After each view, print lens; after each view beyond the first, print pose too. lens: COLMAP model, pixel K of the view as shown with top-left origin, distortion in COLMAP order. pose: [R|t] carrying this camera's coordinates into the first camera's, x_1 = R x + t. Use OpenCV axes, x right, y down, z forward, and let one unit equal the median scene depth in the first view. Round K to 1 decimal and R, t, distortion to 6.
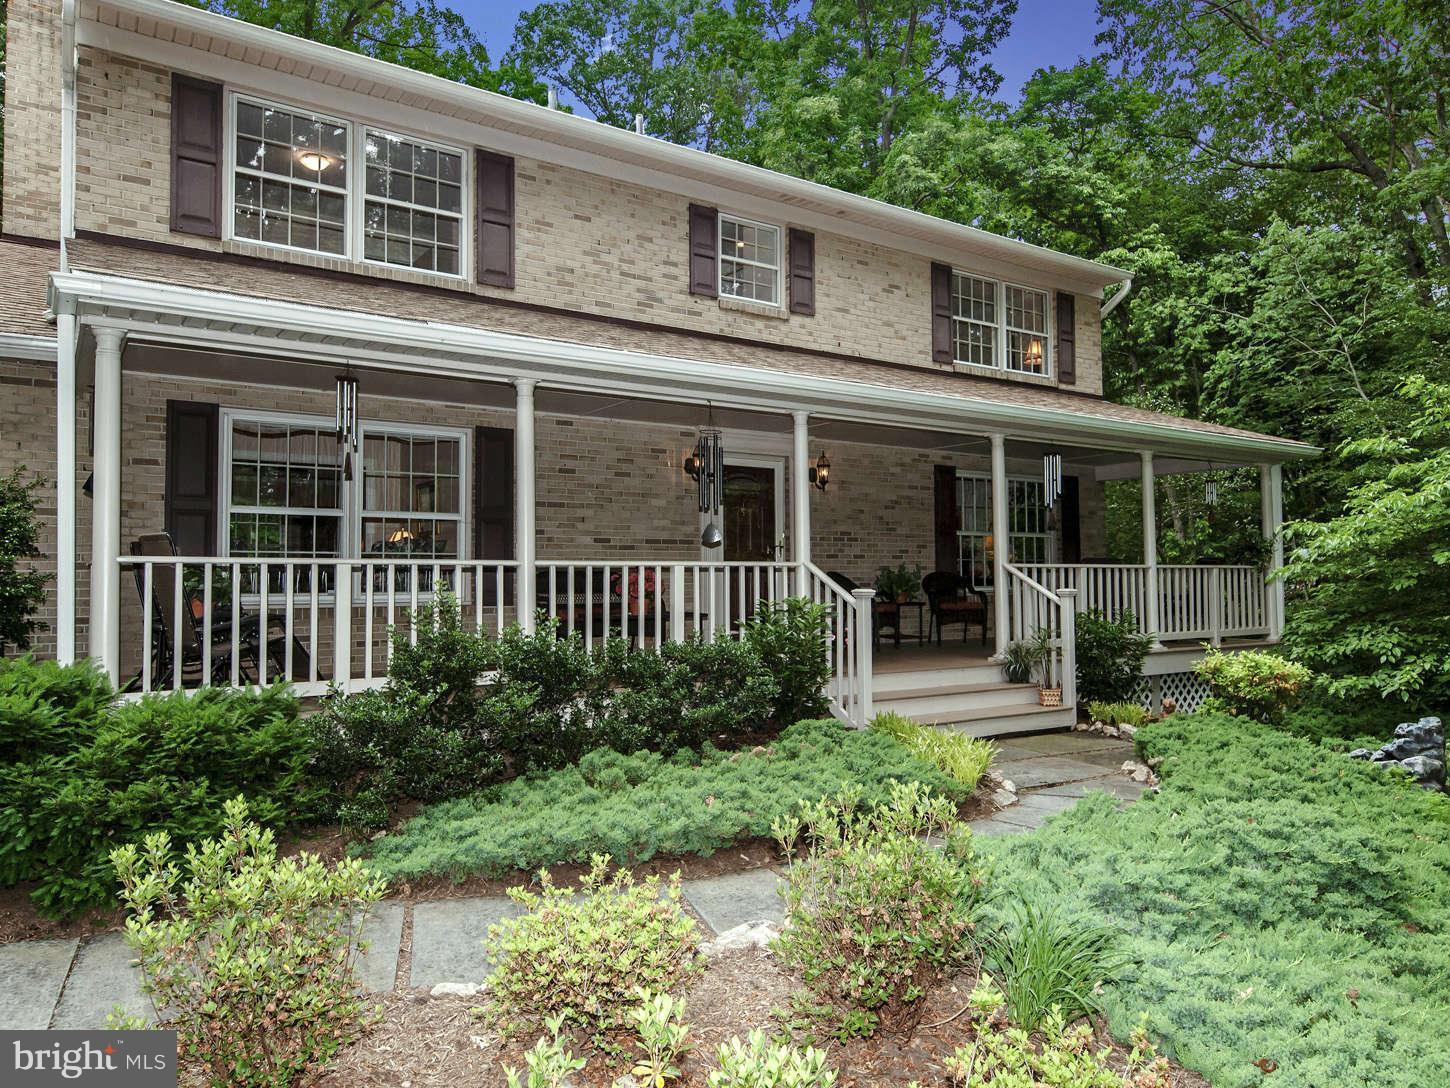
lens RADIAL K [[1005.9, 0, 734.9], [0, 1005.9, 548.1], [0, 0, 1]] dist [0.010192, -0.024240]
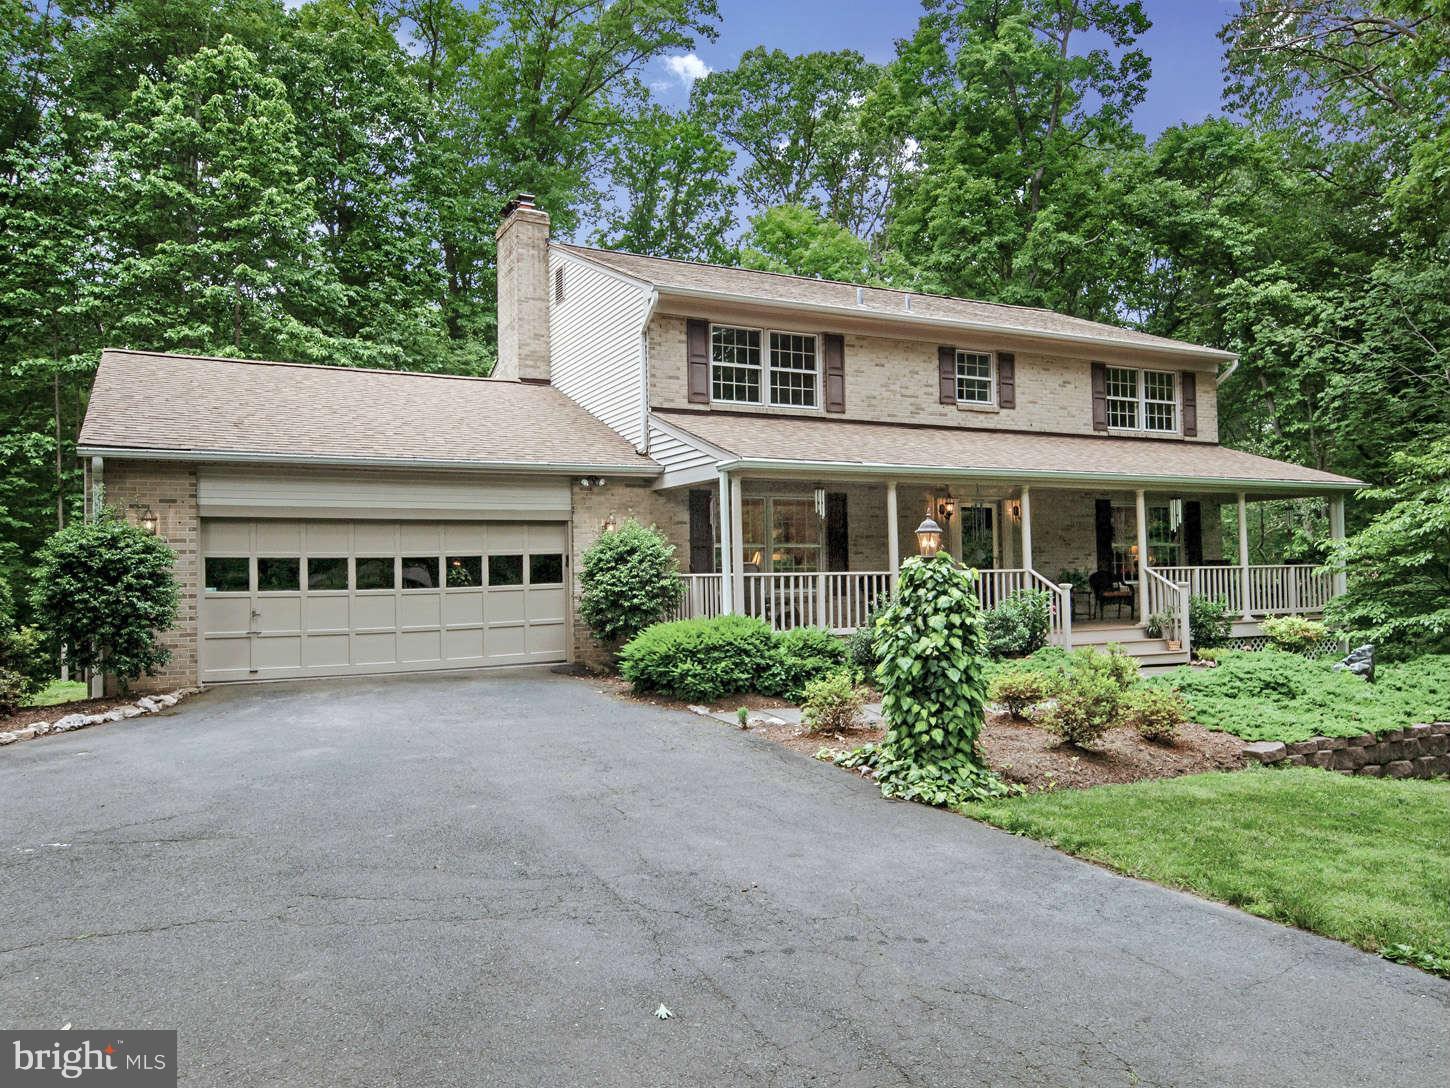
lens RADIAL K [[1005.9, 0, 733.4], [0, 1005.9, 548.0], [0, 0, 1]] dist [0.010192, -0.024240]
pose [[0.991430, -0.017243, -0.129499, -0.156937], [0.017824, 0.999836, 0.003335, -0.028348], [0.129420, -0.005615, 0.991574, -0.606073]]
